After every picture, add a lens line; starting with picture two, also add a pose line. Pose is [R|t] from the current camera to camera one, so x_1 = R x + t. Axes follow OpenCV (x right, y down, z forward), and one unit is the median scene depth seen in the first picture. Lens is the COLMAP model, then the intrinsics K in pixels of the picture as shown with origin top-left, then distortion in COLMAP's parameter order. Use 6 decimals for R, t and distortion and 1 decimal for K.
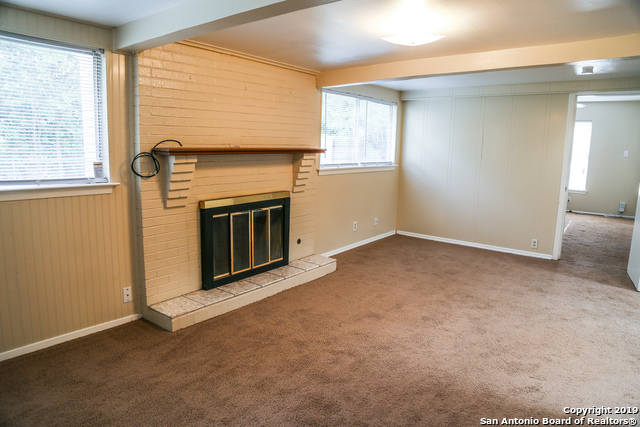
lens RADIAL K [[434.5, 0, 320.0], [0, 434.5, 213.5], [0, 0, 1]] dist [-0.072389, 0.000499]
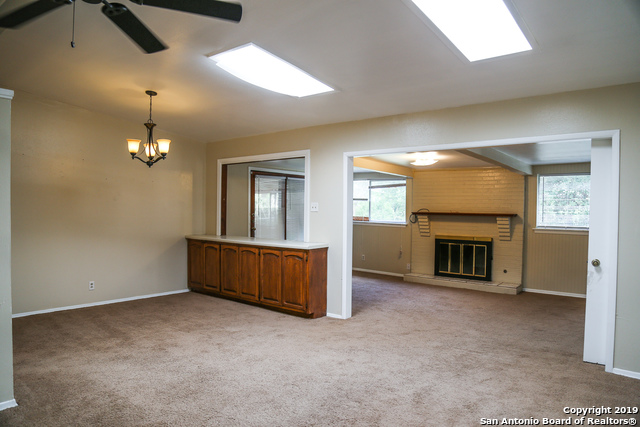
lens RADIAL K [[434.5, 0, 320.0], [0, 434.5, 213.5], [0, 0, 1]] dist [-0.072389, 0.000499]
pose [[-0.042430, -0.001850, -0.999098, 1.820281], [-0.173576, 0.984805, 0.005548, -0.042994], [0.983906, 0.173654, -0.042106, 0.419750]]
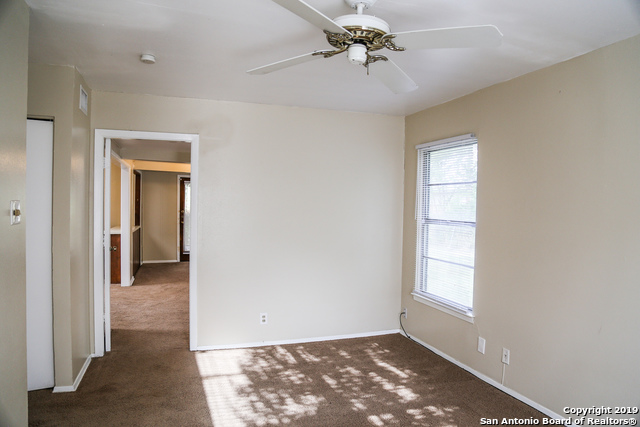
lens RADIAL K [[434.5, 0, 320.0], [0, 434.5, 213.5], [0, 0, 1]] dist [-0.072389, 0.000499]
pose [[-0.551817, -0.002718, -0.833960, 1.514356], [-0.169047, 0.979600, 0.108663, -0.389335], [0.816652, 0.200940, -0.541020, 2.136389]]
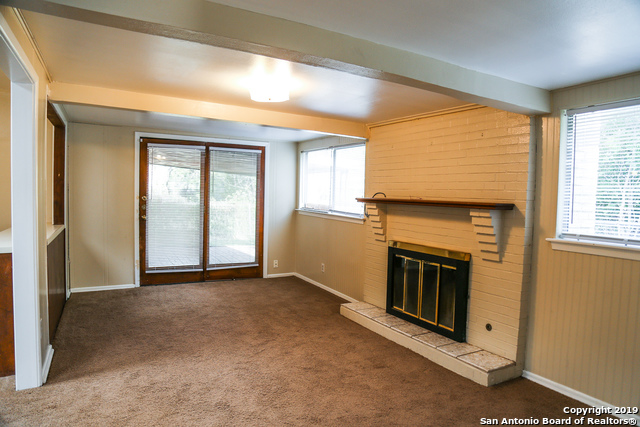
lens RADIAL K [[434.5, 0, 320.0], [0, 434.5, 213.5], [0, 0, 1]] dist [-0.072389, 0.000499]
pose [[-0.422906, 0.014153, -0.906063, 0.859090], [-0.177909, 0.979121, 0.098333, -0.172209], [0.888537, 0.202783, -0.411559, 1.175668]]
